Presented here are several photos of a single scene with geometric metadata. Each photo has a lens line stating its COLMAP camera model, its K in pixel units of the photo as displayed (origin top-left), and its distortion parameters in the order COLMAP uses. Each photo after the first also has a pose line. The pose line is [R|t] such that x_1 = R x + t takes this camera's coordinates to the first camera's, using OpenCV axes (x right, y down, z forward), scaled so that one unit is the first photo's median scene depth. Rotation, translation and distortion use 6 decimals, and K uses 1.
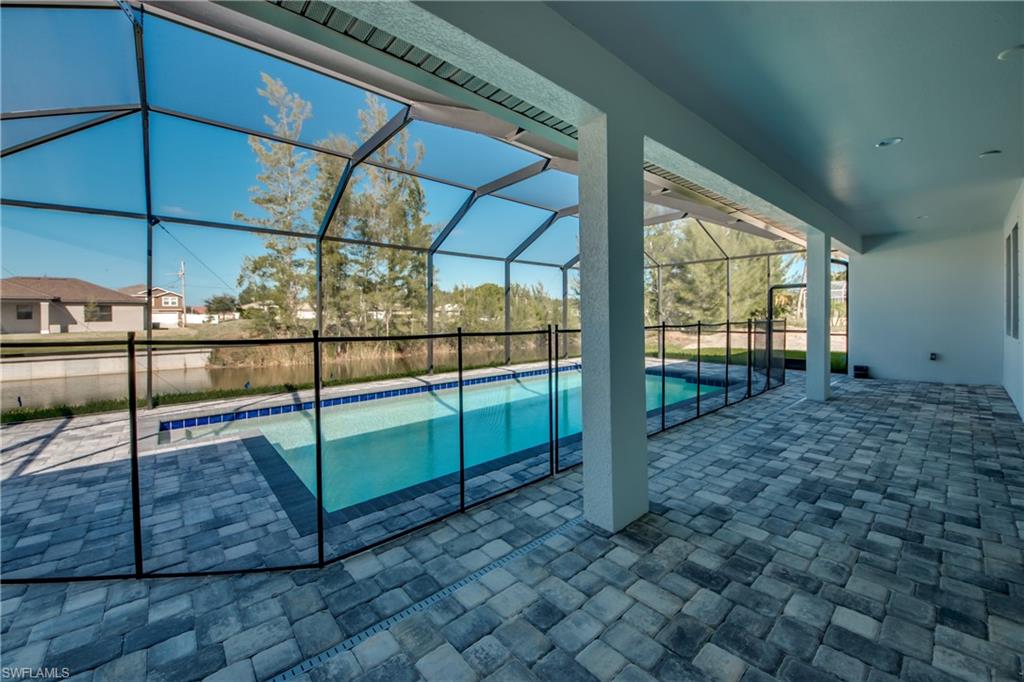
lens RADIAL K [[396.2, 0, 516.0], [0, 396.2, 319.2], [0, 0, 1]] dist [0.017472, -0.012779]
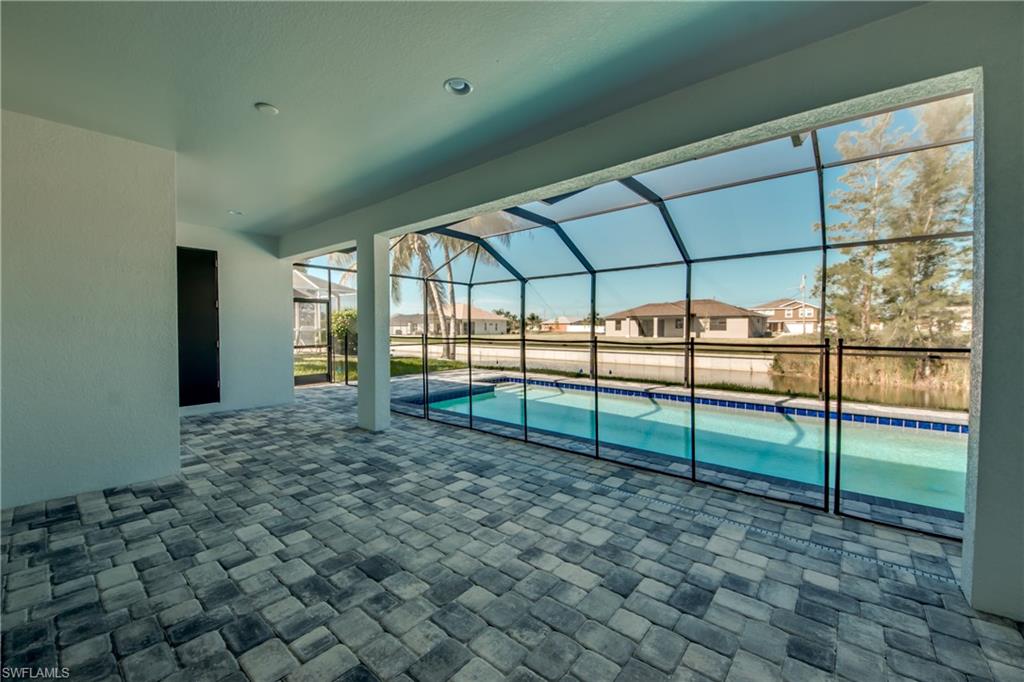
lens RADIAL K [[396.2, 0, 502.6], [0, 396.2, 330.6], [0, 0, 1]] dist [0.017472, -0.012779]
pose [[0.136512, 0.012717, -0.990557, 0.637224], [-0.010044, 0.999884, 0.011453, -0.005418], [0.990588, 0.008385, 0.136624, 0.376298]]
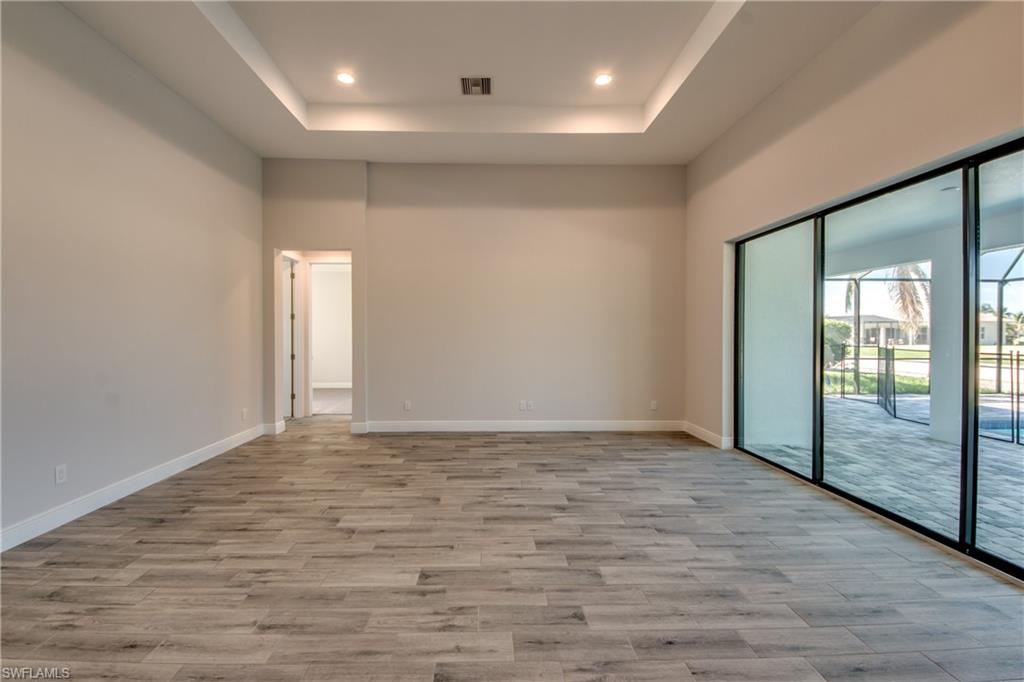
lens RADIAL K [[428.4, 0, 520.9], [0, 428.4, 337.6], [0, 0, 1]] dist [-0.000007, -0.002228]
pose [[-0.632226, 0.013291, -0.774670, 0.914547], [-0.006248, 0.999733, 0.022251, -0.020883], [0.774759, 0.018908, -0.631974, 0.182268]]
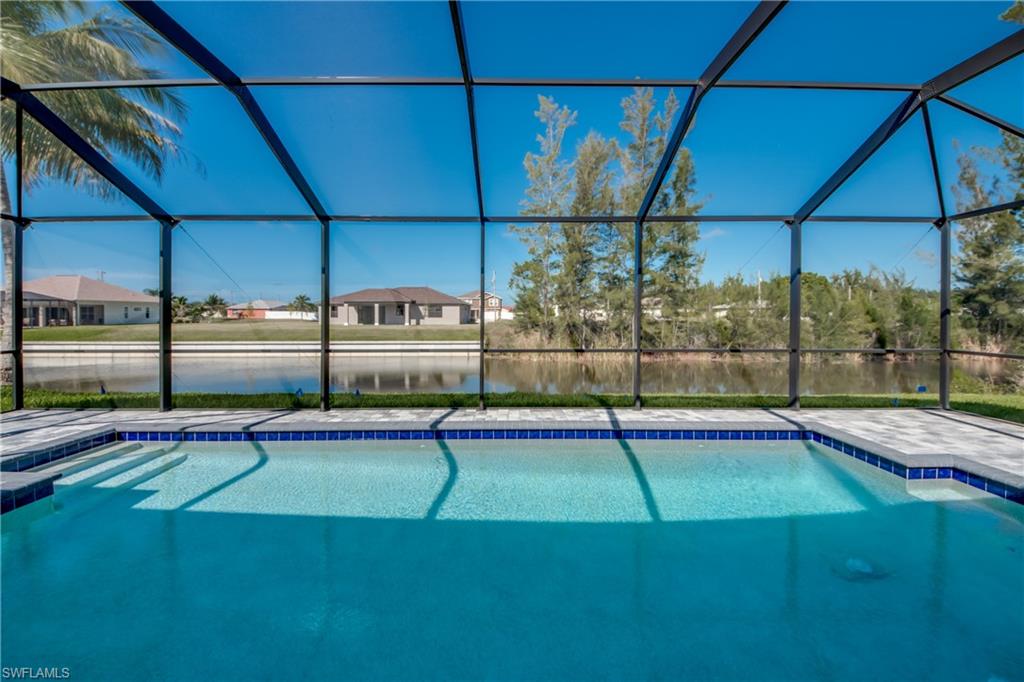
lens RADIAL K [[396.2, 0, 507.7], [0, 396.2, 319.5], [0, 0, 1]] dist [0.017472, -0.012779]
pose [[0.746435, 0.015149, -0.665286, 0.224480], [-0.011357, 0.999885, 0.010027, -0.012371], [0.665361, 0.000071, 0.746522, 0.497306]]
